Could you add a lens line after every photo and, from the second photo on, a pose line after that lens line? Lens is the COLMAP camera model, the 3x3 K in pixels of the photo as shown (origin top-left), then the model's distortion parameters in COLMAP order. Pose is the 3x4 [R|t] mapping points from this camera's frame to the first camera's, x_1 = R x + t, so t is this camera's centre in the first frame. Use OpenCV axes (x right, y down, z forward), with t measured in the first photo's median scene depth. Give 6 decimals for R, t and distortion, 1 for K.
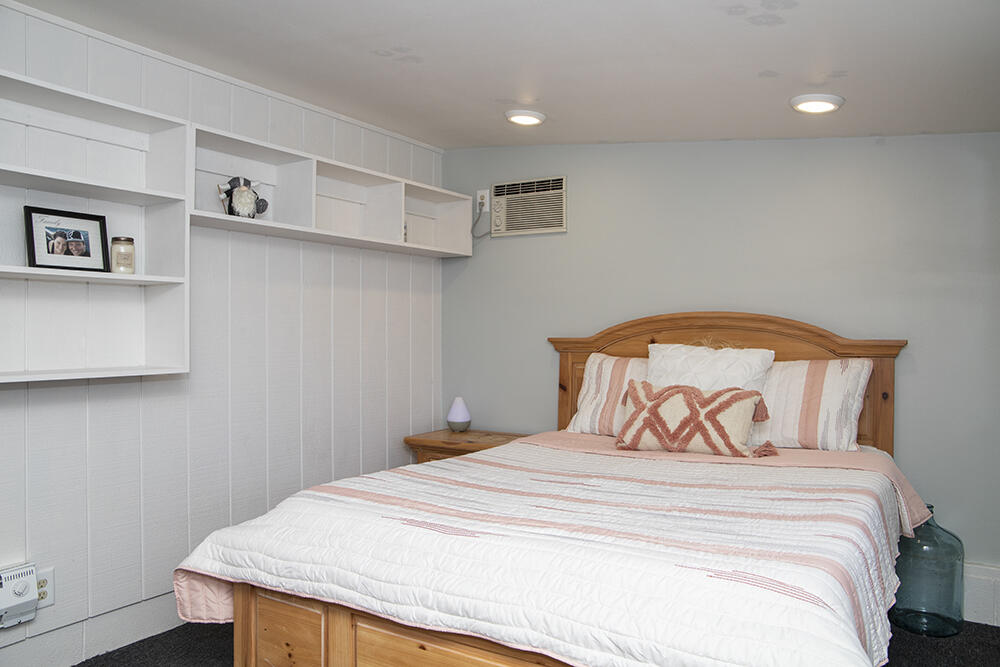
lens RADIAL K [[738.9, 0, 500.5], [0, 738.9, 331.7], [0, 0, 1]] dist [-0.068899, 0.008916]
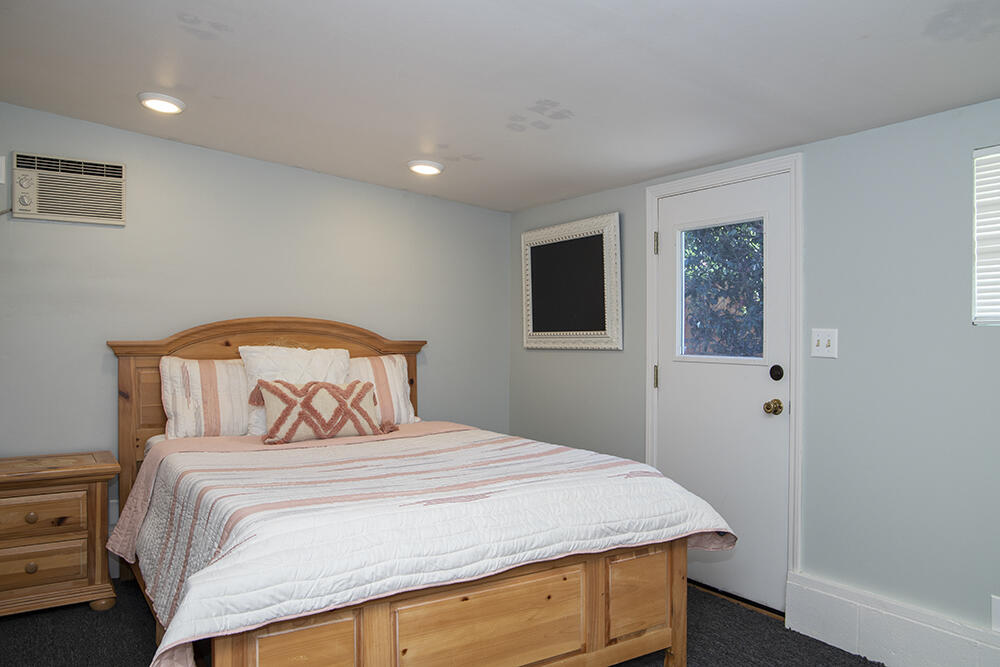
lens RADIAL K [[738.9, 0, 501.0], [0, 738.9, 335.2], [0, 0, 1]] dist [-0.068899, 0.008916]
pose [[0.432033, -0.000949, 0.901857, -0.675035], [-0.002973, 0.999993, 0.002476, -0.003140], [-0.901853, -0.003751, 0.432027, 0.245444]]
